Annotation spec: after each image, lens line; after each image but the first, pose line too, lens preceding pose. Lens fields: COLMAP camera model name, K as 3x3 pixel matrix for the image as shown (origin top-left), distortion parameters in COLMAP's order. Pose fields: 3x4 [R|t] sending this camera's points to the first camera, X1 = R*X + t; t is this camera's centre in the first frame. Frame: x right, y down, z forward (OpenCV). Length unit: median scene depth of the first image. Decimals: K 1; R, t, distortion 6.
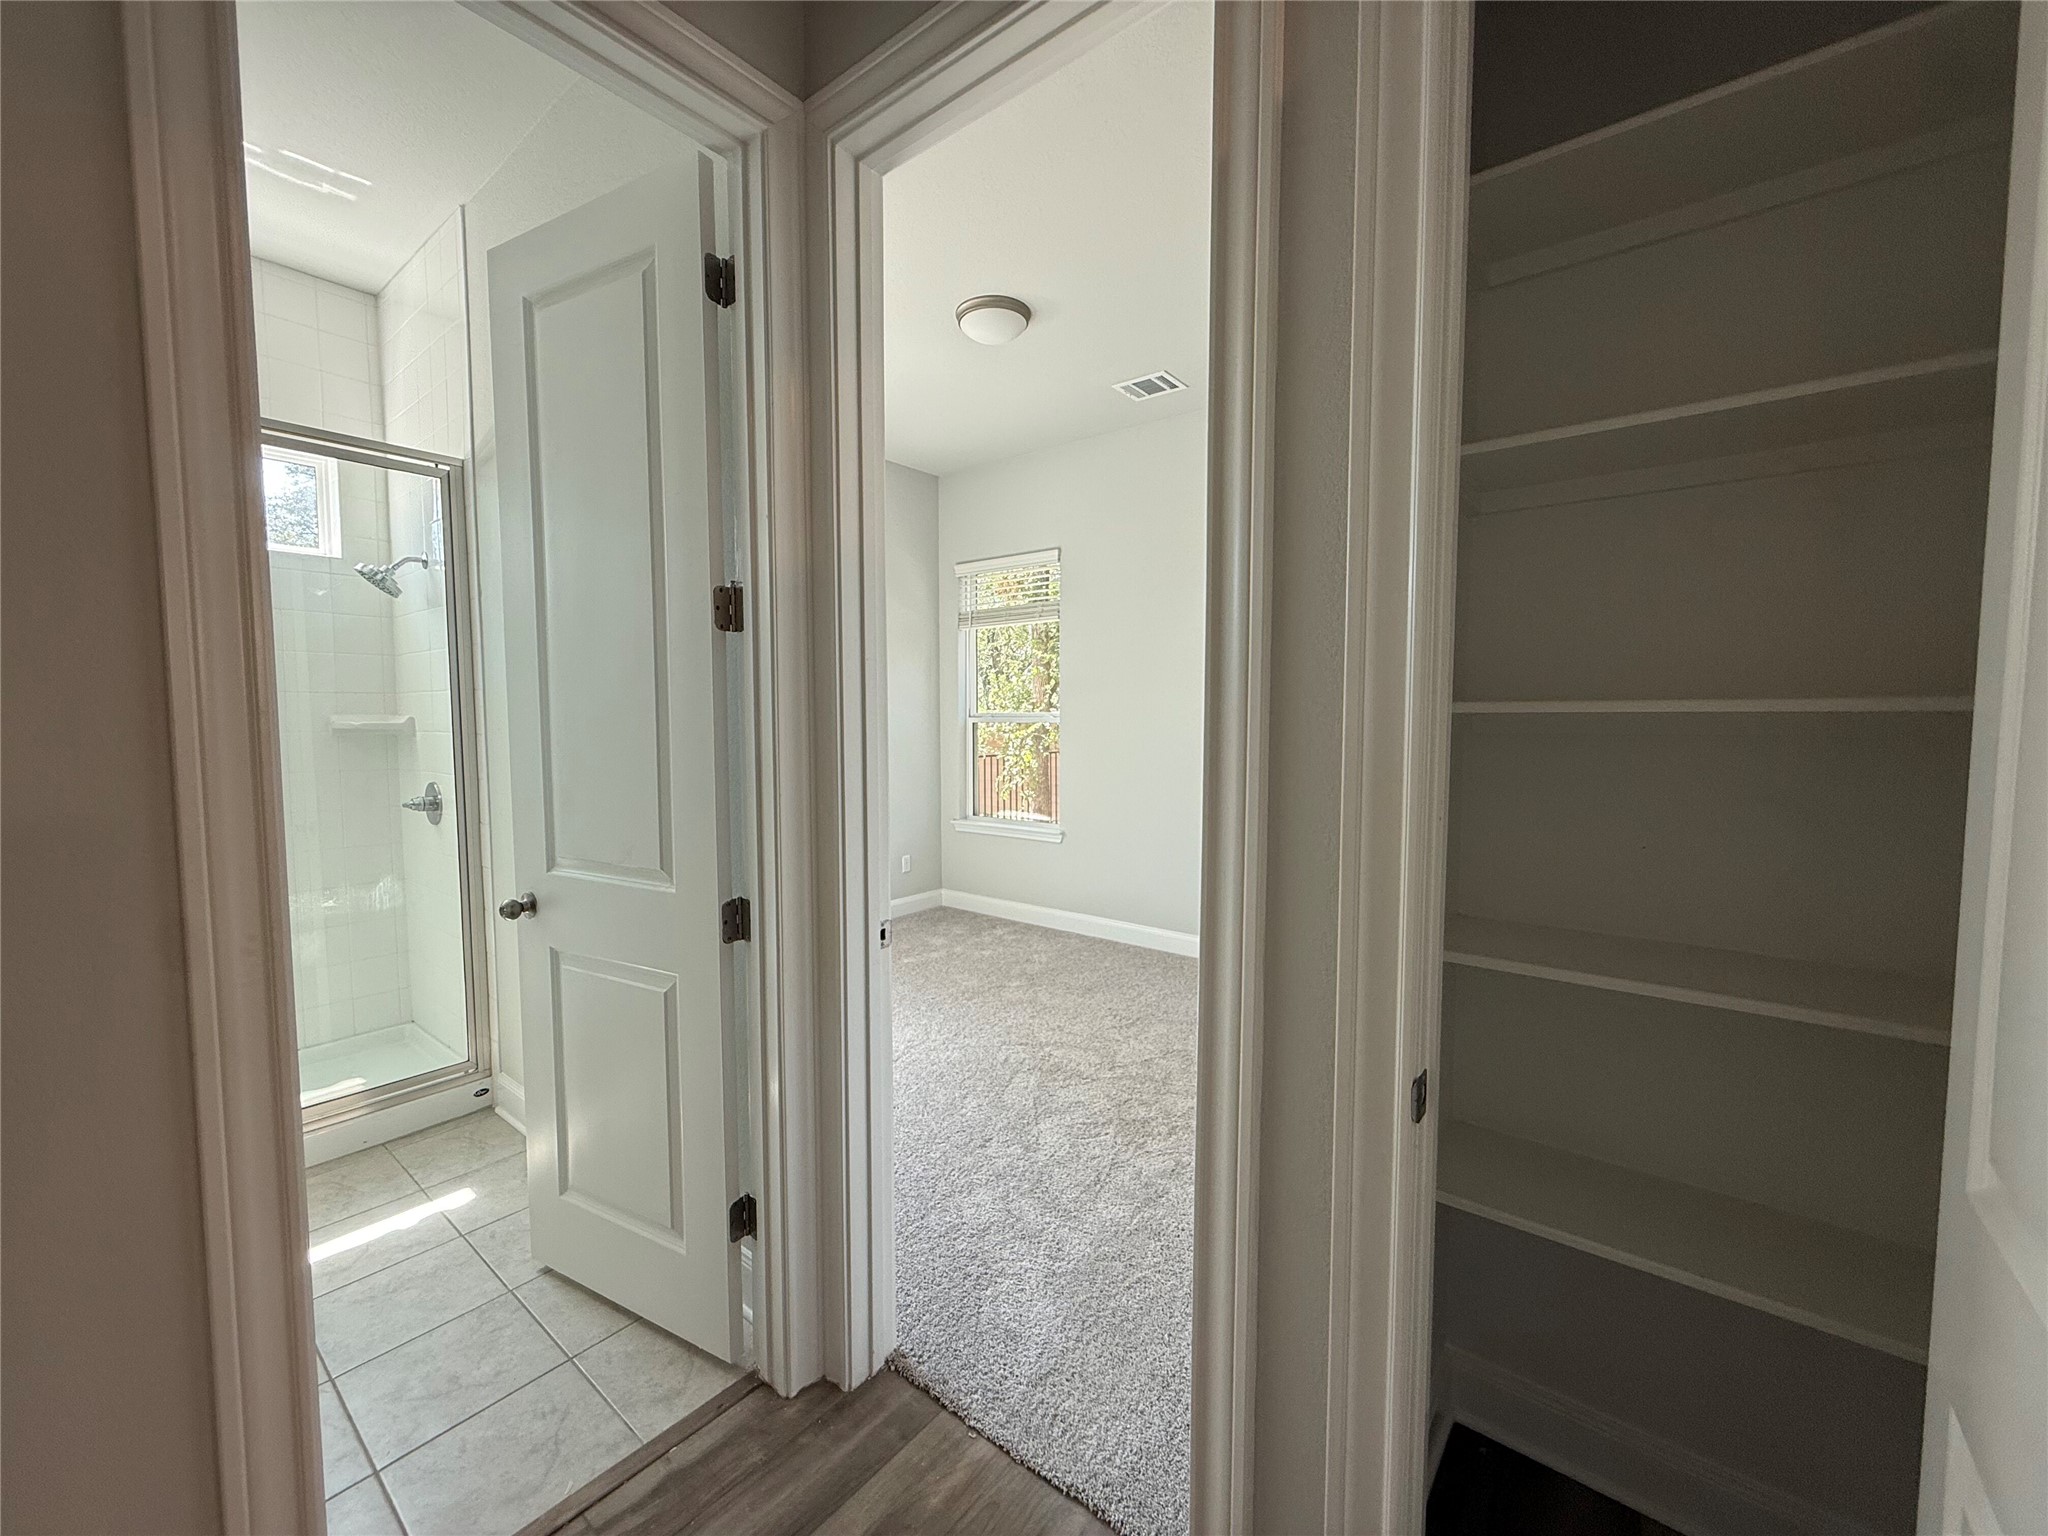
lens RADIAL K [[817.7, 0, 1020.0], [0, 817.7, 766.3], [0, 0, 1]] dist [0.001074, -0.000131]
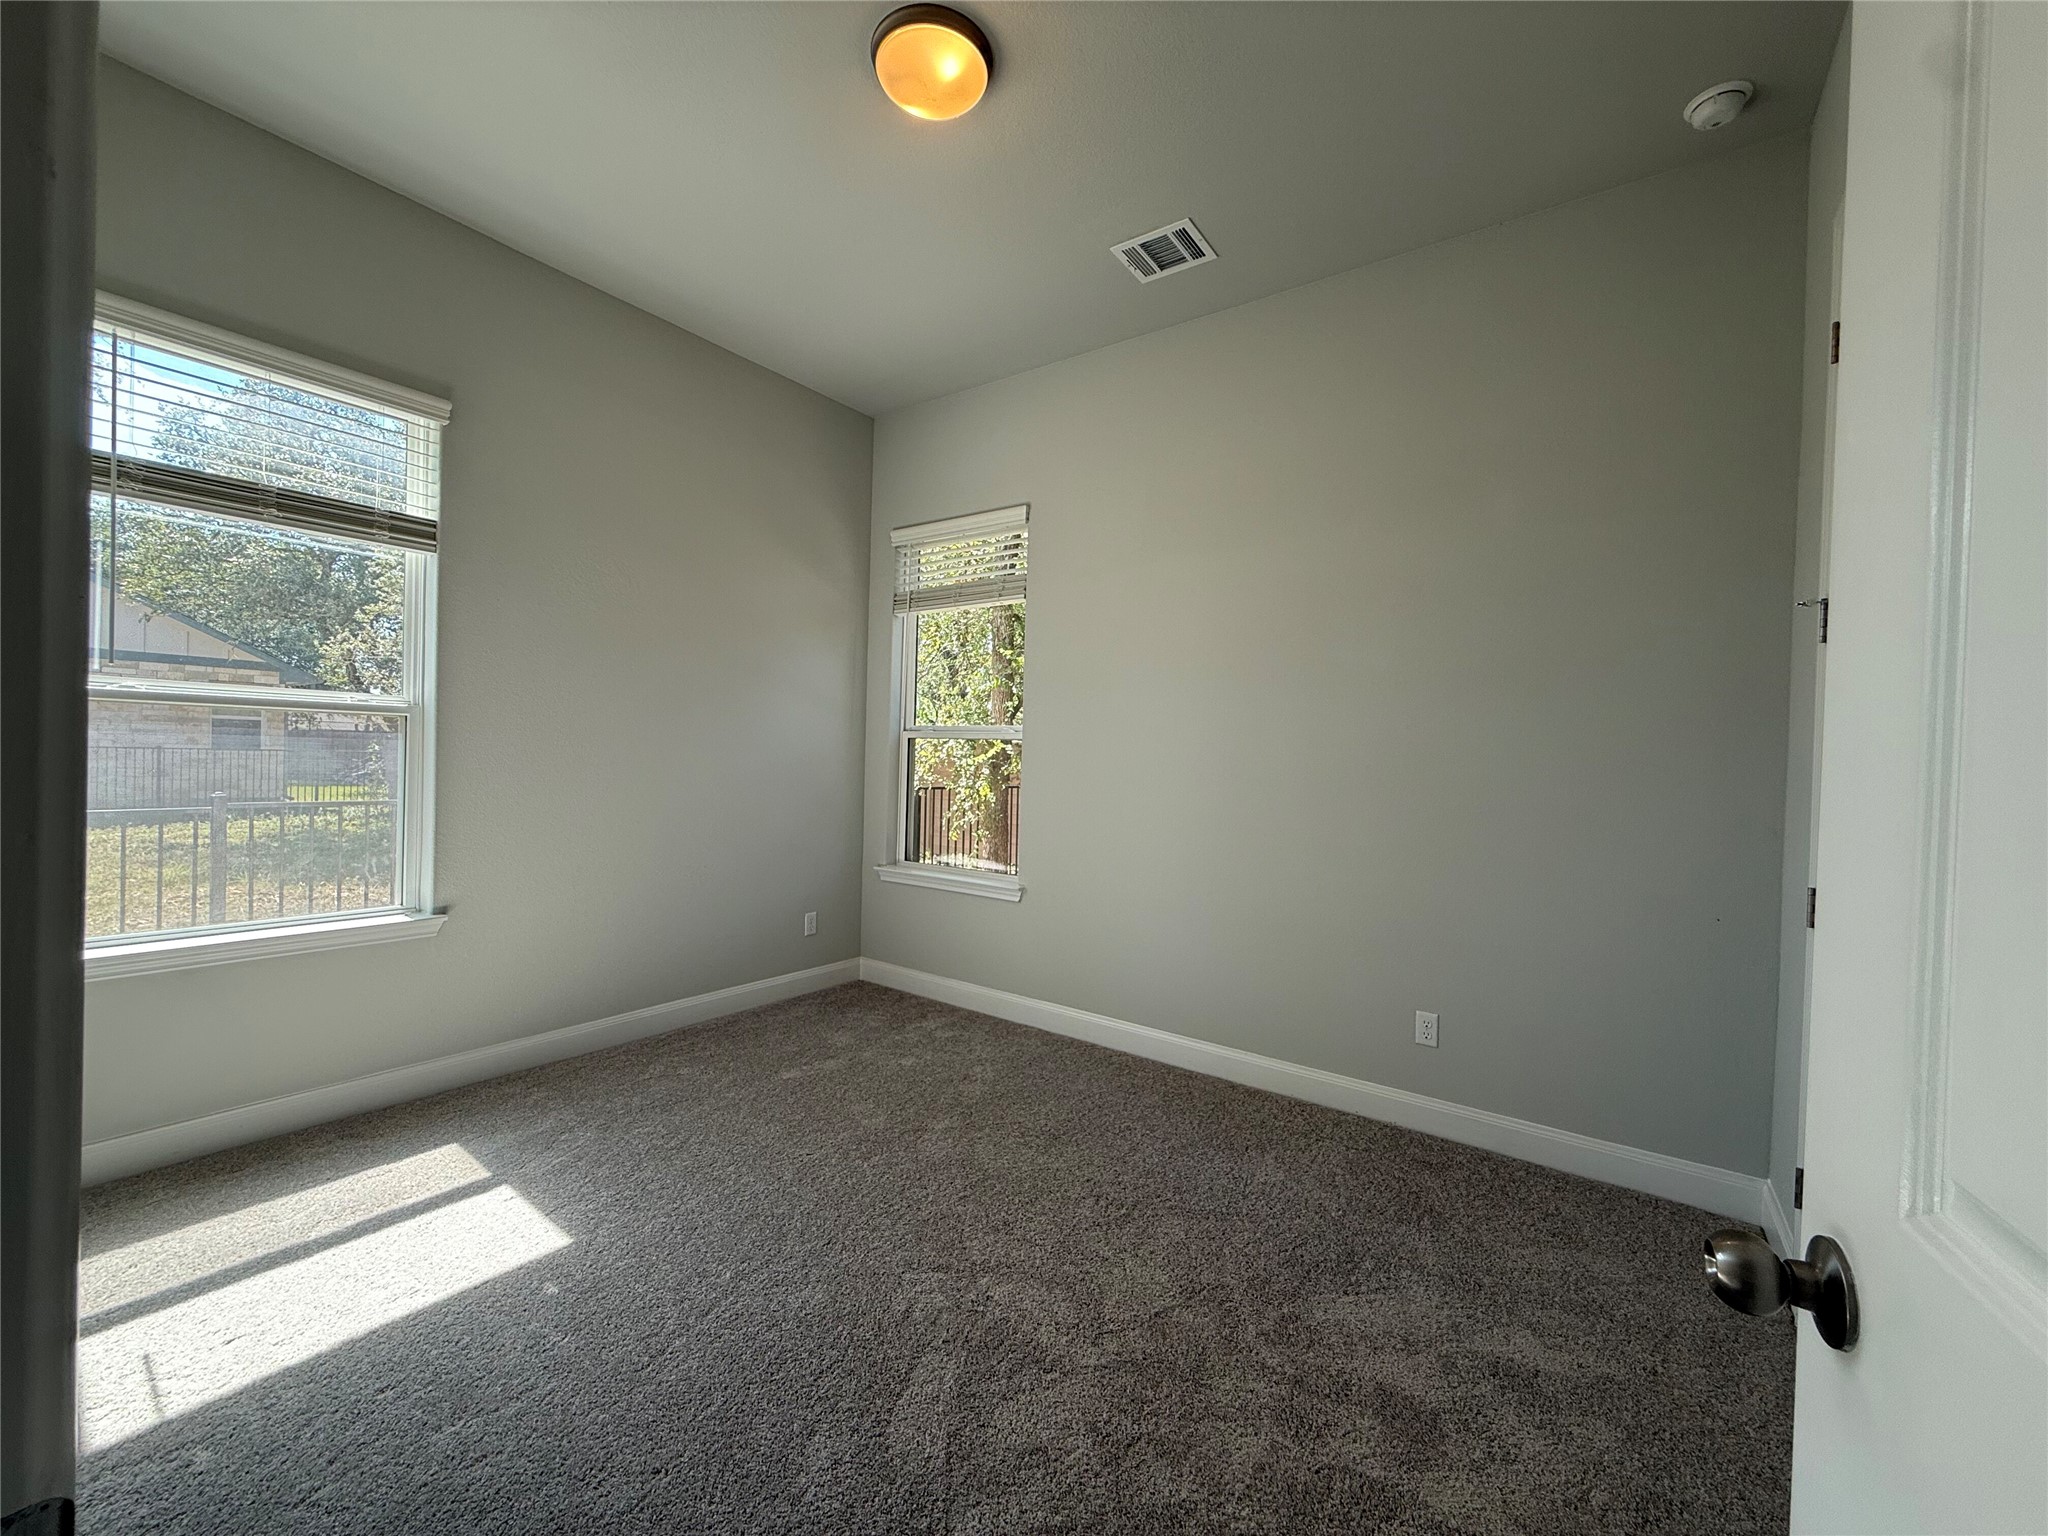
lens RADIAL K [[817.7, 0, 1020.0], [0, 817.7, 766.3], [0, 0, 1]] dist [0.001074, -0.000131]
pose [[0.998604, 0.030426, 0.043177, 0.014166], [-0.028211, 0.998300, -0.051002, 0.009077], [-0.044656, 0.049713, 0.997765, 0.246313]]
